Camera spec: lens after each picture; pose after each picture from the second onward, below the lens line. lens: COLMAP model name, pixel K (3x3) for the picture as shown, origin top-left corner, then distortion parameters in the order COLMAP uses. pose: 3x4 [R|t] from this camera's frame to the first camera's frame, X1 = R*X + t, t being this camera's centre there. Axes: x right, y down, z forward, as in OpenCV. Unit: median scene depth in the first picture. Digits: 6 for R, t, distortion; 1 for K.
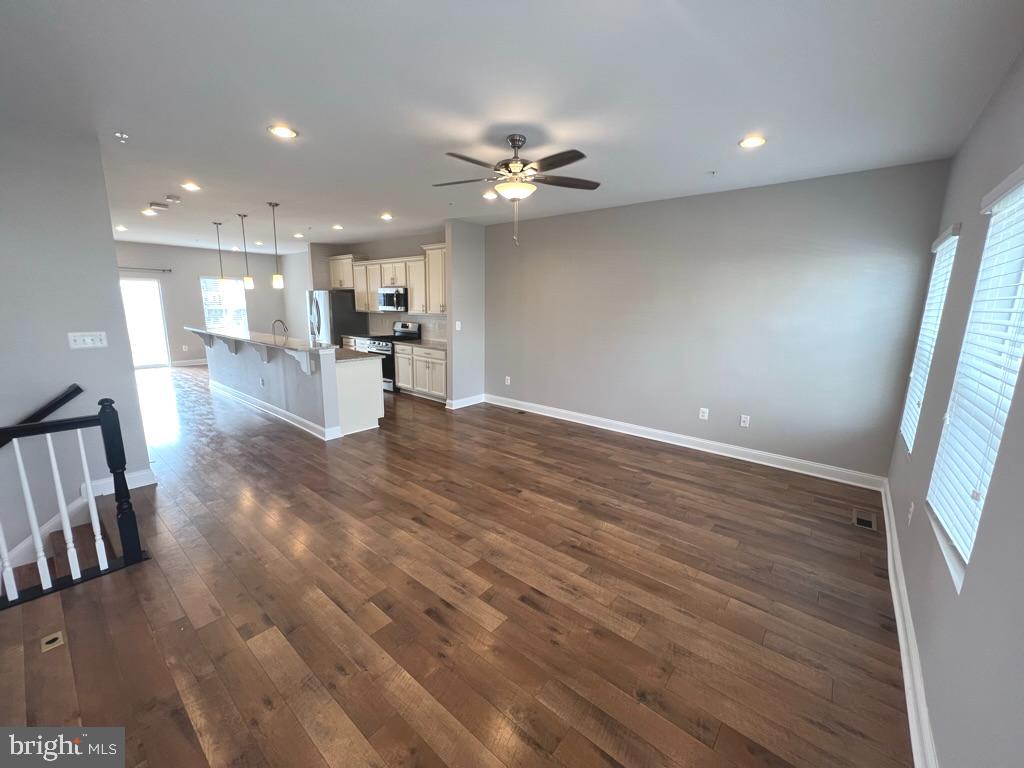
lens RADIAL K [[406.6, 0, 512.0], [0, 406.6, 384.0], [0, 0, 1]] dist [-0.000761, 0.000015]
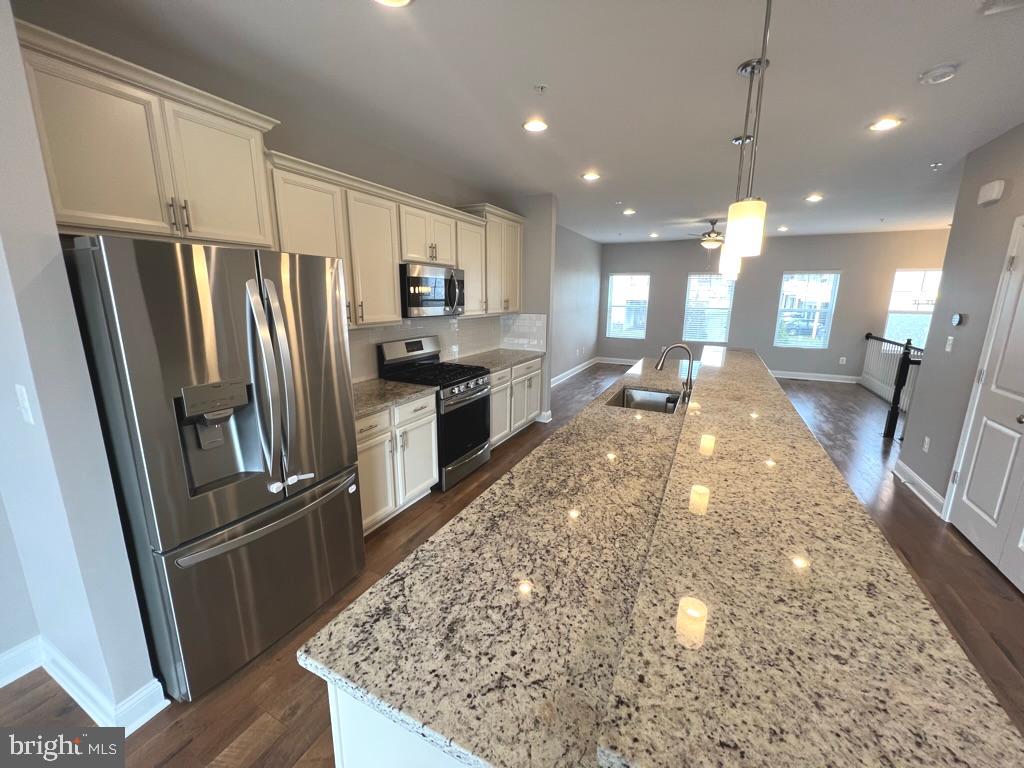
lens RADIAL K [[406.6, 0, 512.0], [0, 406.6, 384.0], [0, 0, 1]] dist [-0.000761, 0.000015]
pose [[-0.225769, -0.231865, 0.946186, -0.787594], [0.173635, 0.946133, 0.273283, -0.221450], [-0.958582, 0.225990, -0.173348, 1.027720]]
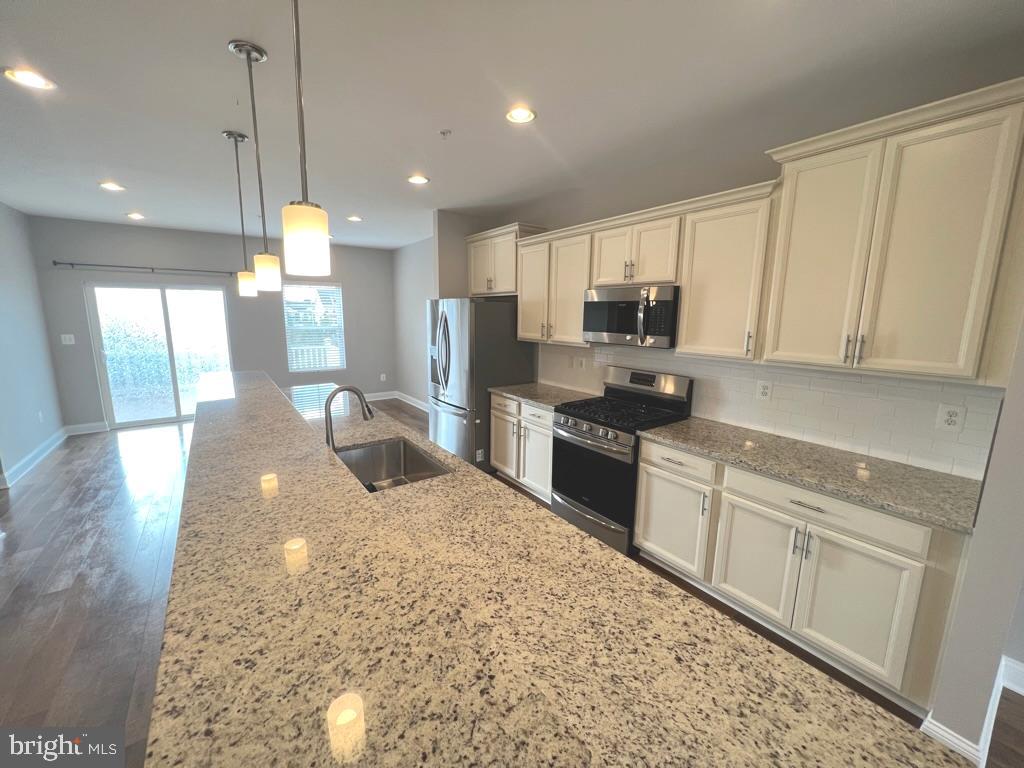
lens RADIAL K [[406.6, 0, 512.0], [0, 406.6, 384.0], [0, 0, 1]] dist [-0.000761, 0.000015]
pose [[0.968108, 0.036116, -0.247916, -0.301638], [-0.042455, 0.998893, -0.020269, -0.129418], [0.246910, 0.030148, 0.968569, 0.591560]]
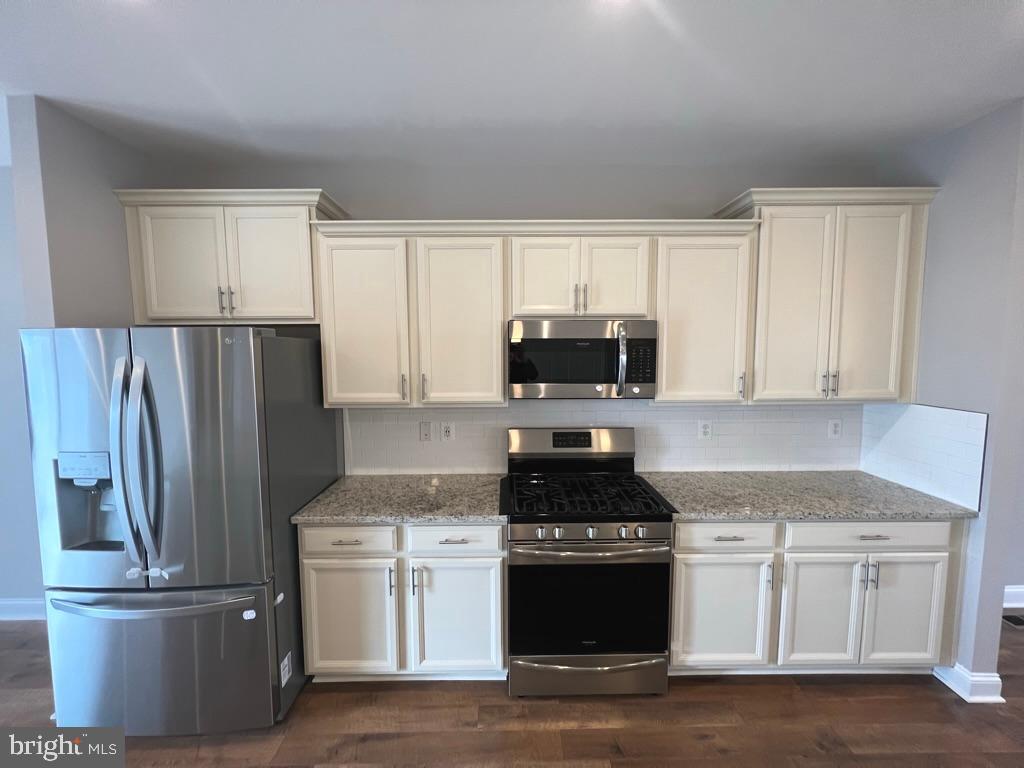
lens RADIAL K [[406.6, 0, 512.0], [0, 406.6, 384.0], [0, 0, 1]] dist [-0.000761, 0.000015]
pose [[0.763892, -0.077374, 0.640689, -0.519975], [0.143608, 0.988274, -0.051873, -0.183725], [-0.629163, 0.131633, 0.766046, 0.817004]]
